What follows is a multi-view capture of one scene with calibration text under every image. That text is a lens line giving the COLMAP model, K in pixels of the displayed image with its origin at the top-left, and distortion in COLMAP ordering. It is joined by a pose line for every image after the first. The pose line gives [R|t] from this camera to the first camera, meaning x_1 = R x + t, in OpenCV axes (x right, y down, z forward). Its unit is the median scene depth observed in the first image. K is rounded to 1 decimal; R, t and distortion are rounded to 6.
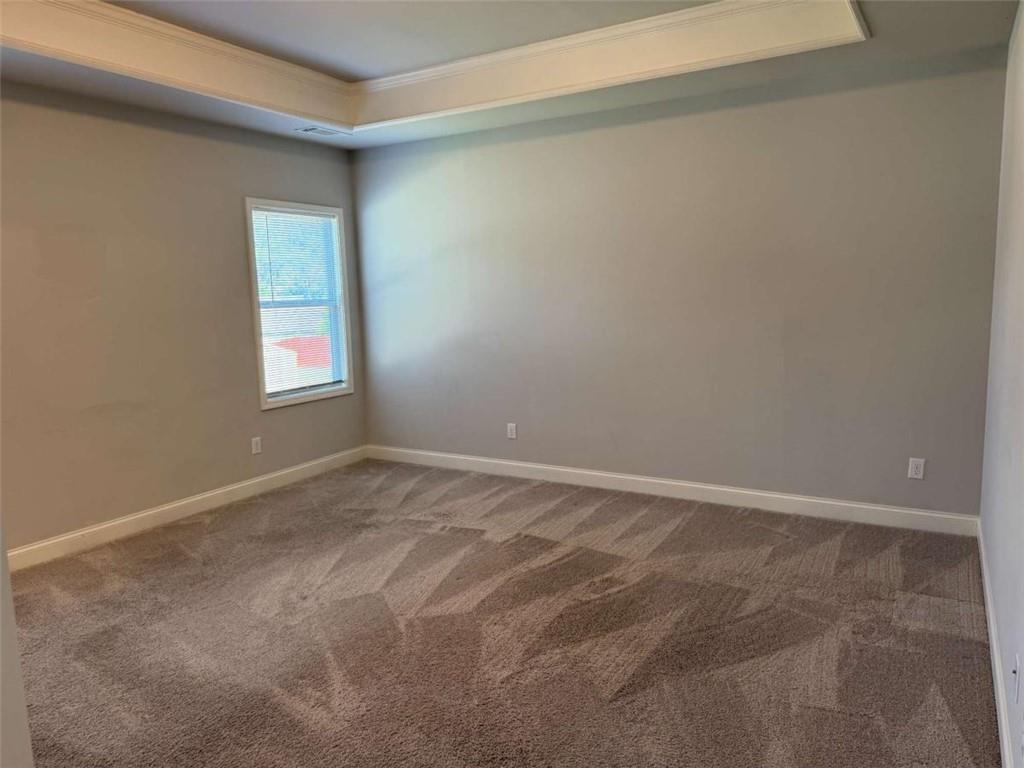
lens RADIAL K [[717.3, 0, 512.0], [0, 717.3, 384.0], [0, 0, 1]] dist [0.073528, -0.094744]
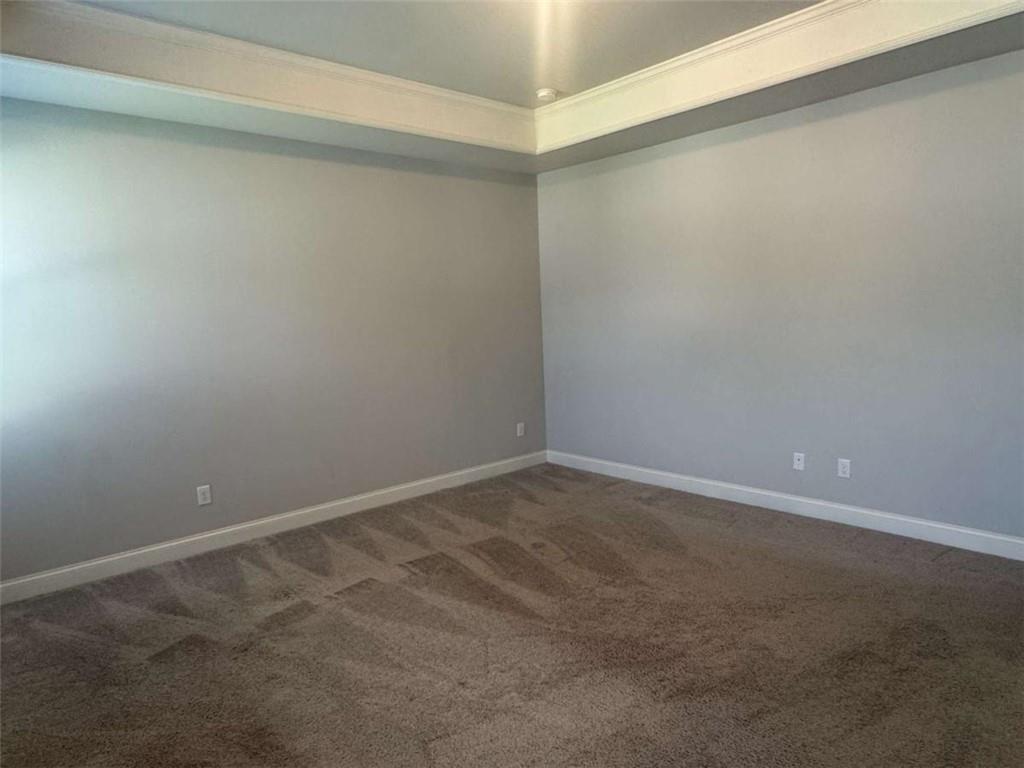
lens RADIAL K [[644.0, 0, 512.0], [0, 644.0, 384.0], [0, 0, 1]] dist [0.000219, -0.000738]
pose [[0.291680, -0.087869, 0.952472, -0.716800], [0.160690, 0.986121, 0.041765, -0.039714], [-0.942922, 0.140870, 0.301751, 0.546419]]
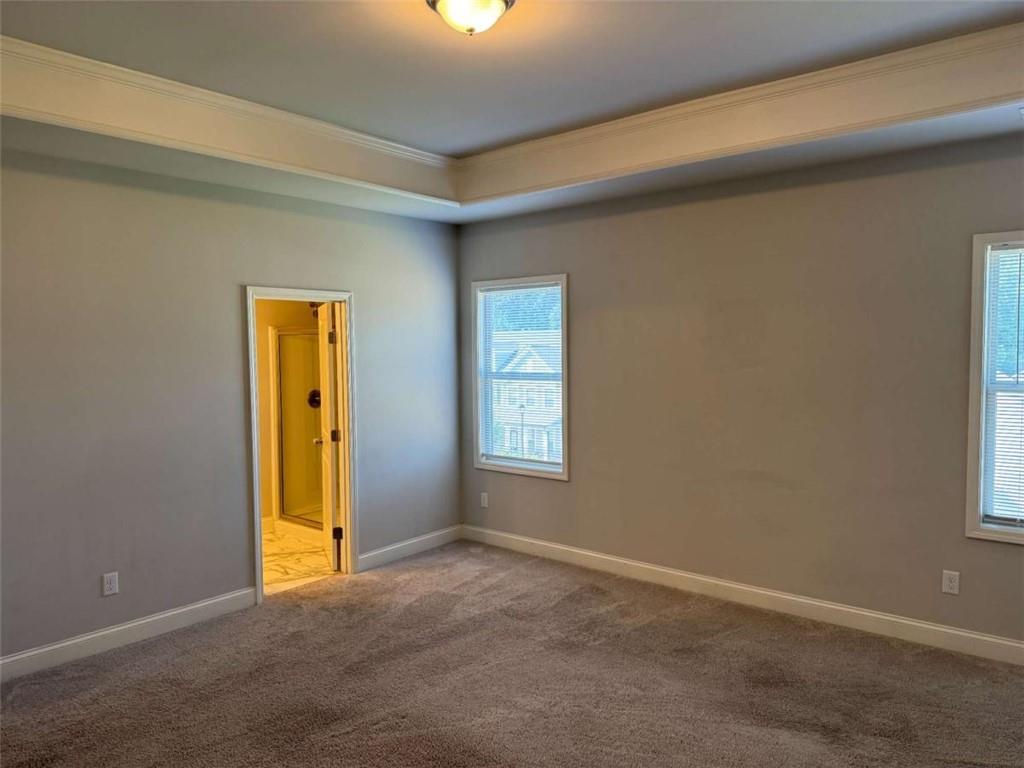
lens RADIAL K [[717.3, 0, 512.0], [0, 717.3, 384.0], [0, 0, 1]] dist [0.073528, -0.094744]
pose [[-0.155634, 0.080209, -0.984553, 0.469299], [-0.116478, 0.988255, 0.098923, -0.149197], [0.980923, 0.130075, -0.144464, 0.786594]]
